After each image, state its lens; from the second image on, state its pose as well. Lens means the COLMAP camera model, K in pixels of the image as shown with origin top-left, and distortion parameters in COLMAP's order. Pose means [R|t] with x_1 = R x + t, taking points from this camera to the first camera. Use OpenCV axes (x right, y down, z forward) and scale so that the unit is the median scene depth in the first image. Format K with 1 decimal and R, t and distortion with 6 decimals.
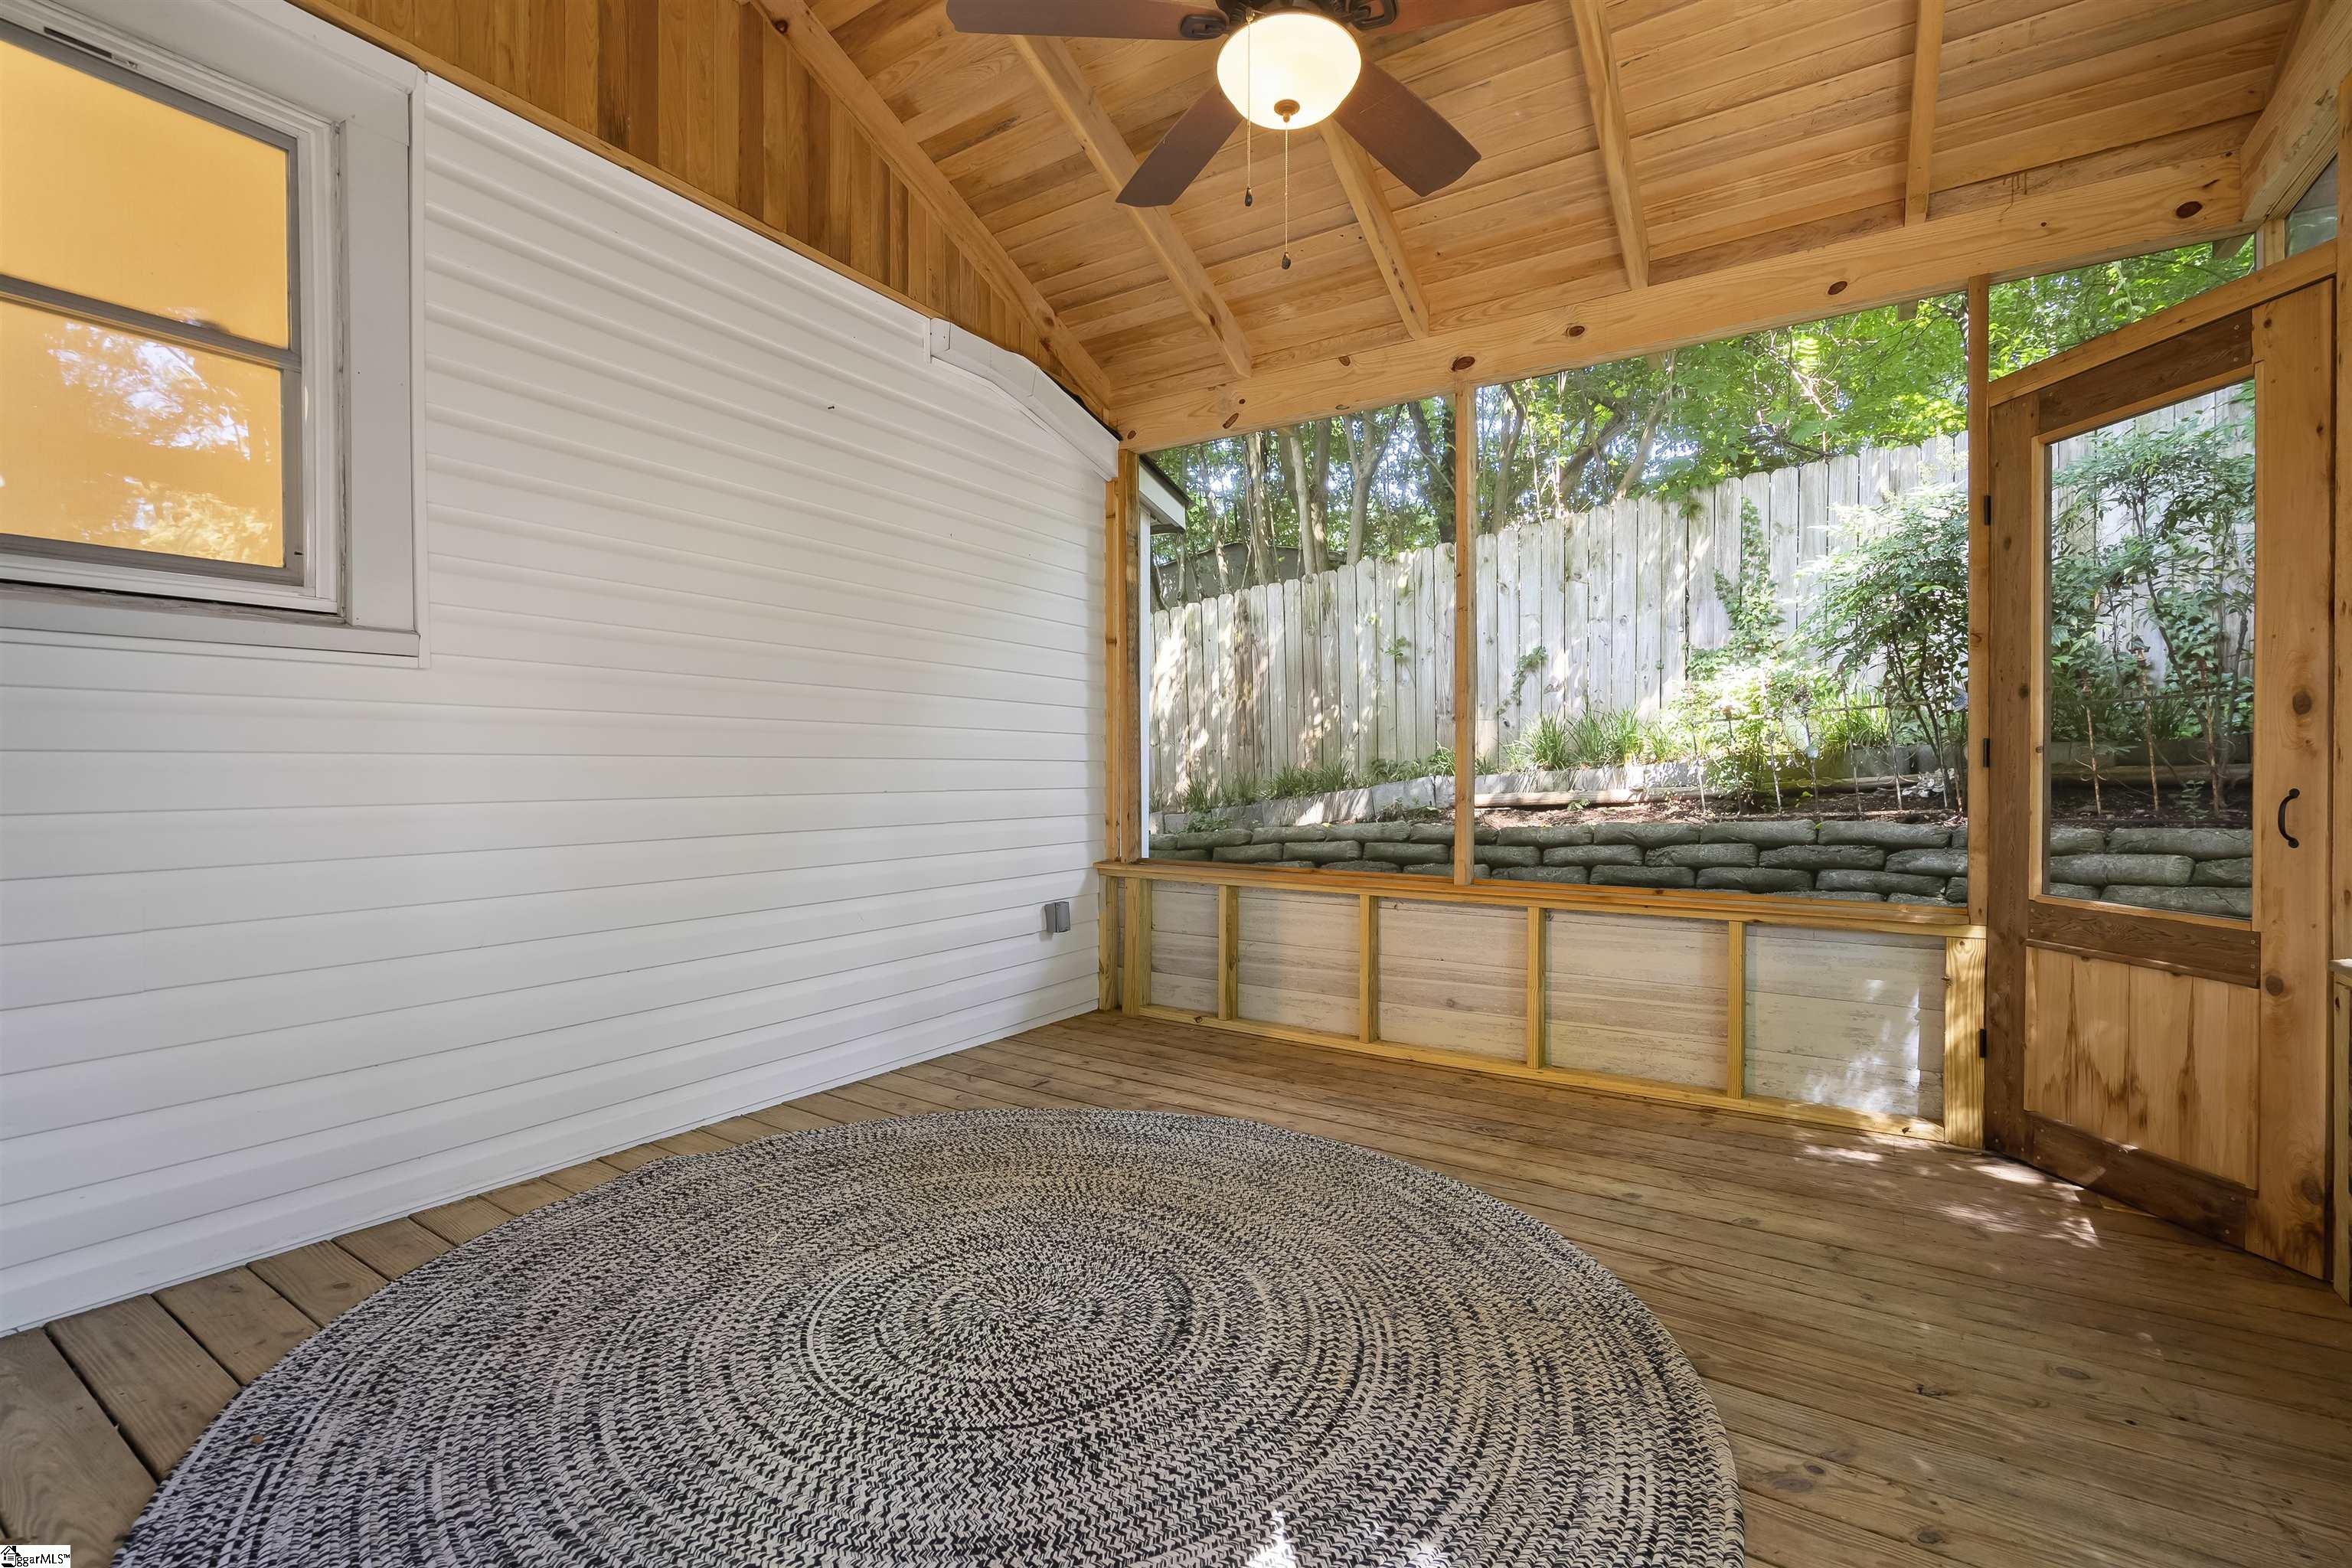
lens RADIAL K [[1053.7, 0, 1170.7], [0, 1053.7, 781.3], [0, 0, 1]] dist [-0.003432, 0.001158]
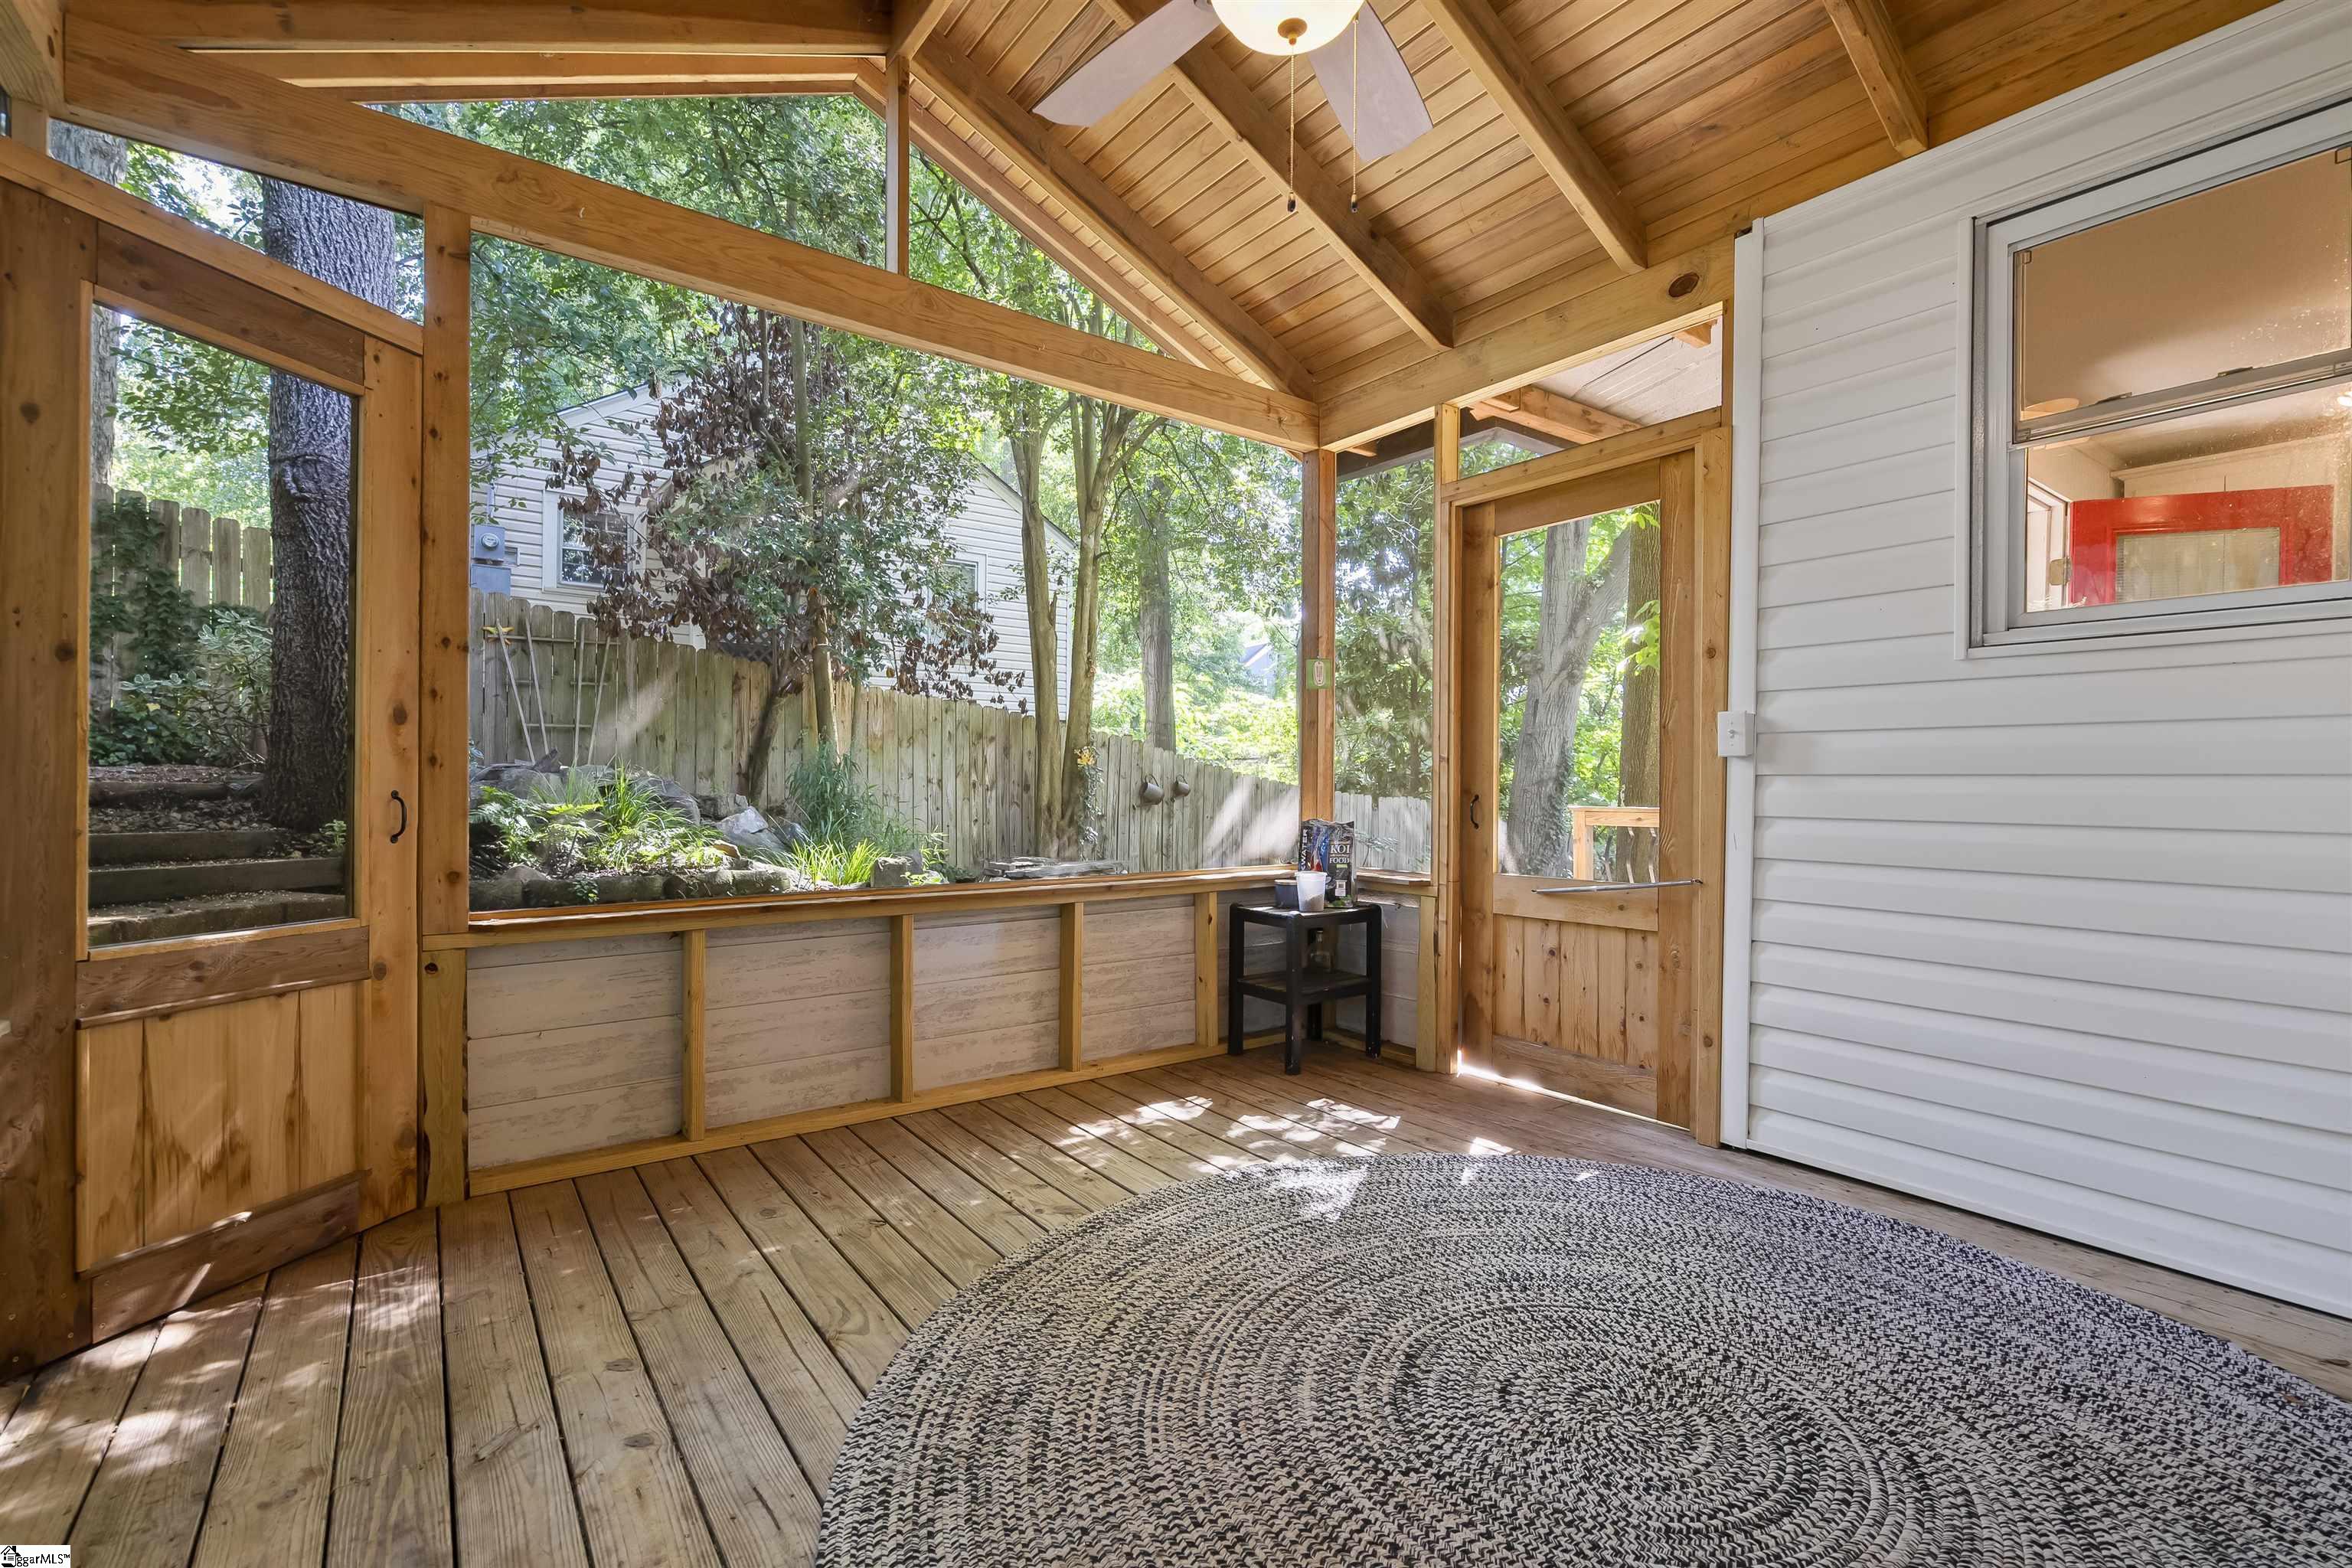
lens RADIAL K [[1053.7, 0, 1172.6], [0, 1053.7, 785.4], [0, 0, 1]] dist [-0.003432, 0.001158]
pose [[-0.937591, -0.010456, 0.347584, -0.101086], [-0.007303, 0.999919, 0.010380, -0.016386], [-0.347664, 0.007194, -0.937591, 1.768454]]
